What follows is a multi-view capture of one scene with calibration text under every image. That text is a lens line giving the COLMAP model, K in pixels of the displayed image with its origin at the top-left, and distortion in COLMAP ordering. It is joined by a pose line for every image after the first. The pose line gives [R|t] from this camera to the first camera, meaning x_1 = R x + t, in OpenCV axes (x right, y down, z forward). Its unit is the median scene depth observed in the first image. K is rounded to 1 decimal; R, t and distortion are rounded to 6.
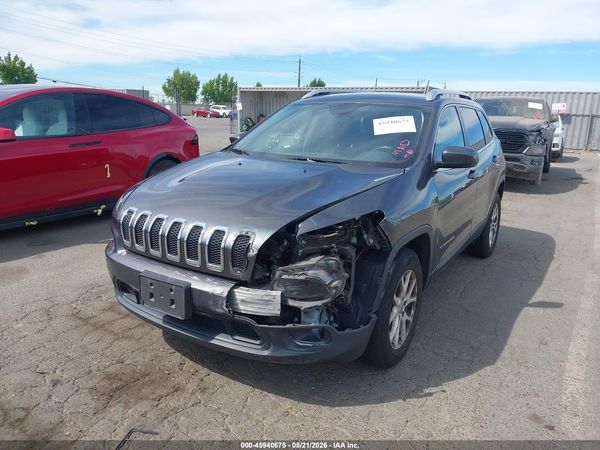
lens RADIAL K [[473.9, 0, 293.3], [0, 473.9, 223.3], [0, 0, 1]] dist [0.009039, -0.014583]
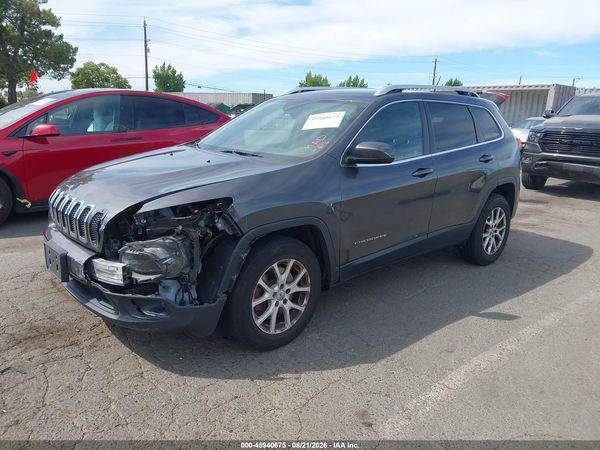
lens RADIAL K [[473.9, 0, 293.3], [0, 473.9, 223.3], [0, 0, 1]] dist [0.009039, -0.014583]
pose [[0.962400, 0.054396, -0.266134, 0.513408], [-0.055524, 0.998452, 0.003291, 0.016154], [0.265902, 0.011610, 0.963930, 0.009400]]
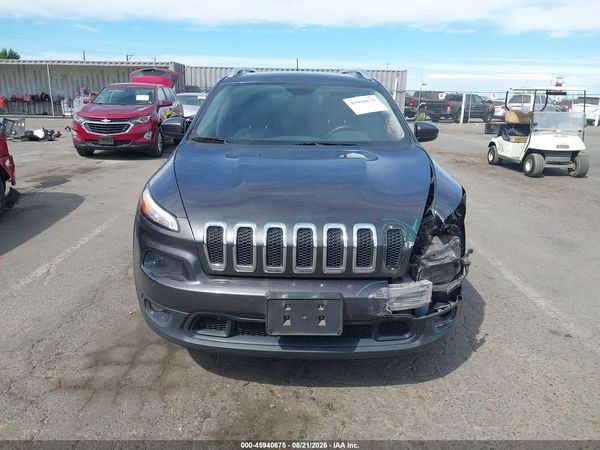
lens RADIAL K [[473.9, 0, 293.3], [0, 473.9, 223.3], [0, 0, 1]] dist [0.009039, -0.014583]
pose [[0.839030, -0.160006, 0.520026, -0.589157], [0.133838, 0.987108, 0.087782, -0.074626], [-0.527368, -0.004052, 0.849627, 0.239192]]
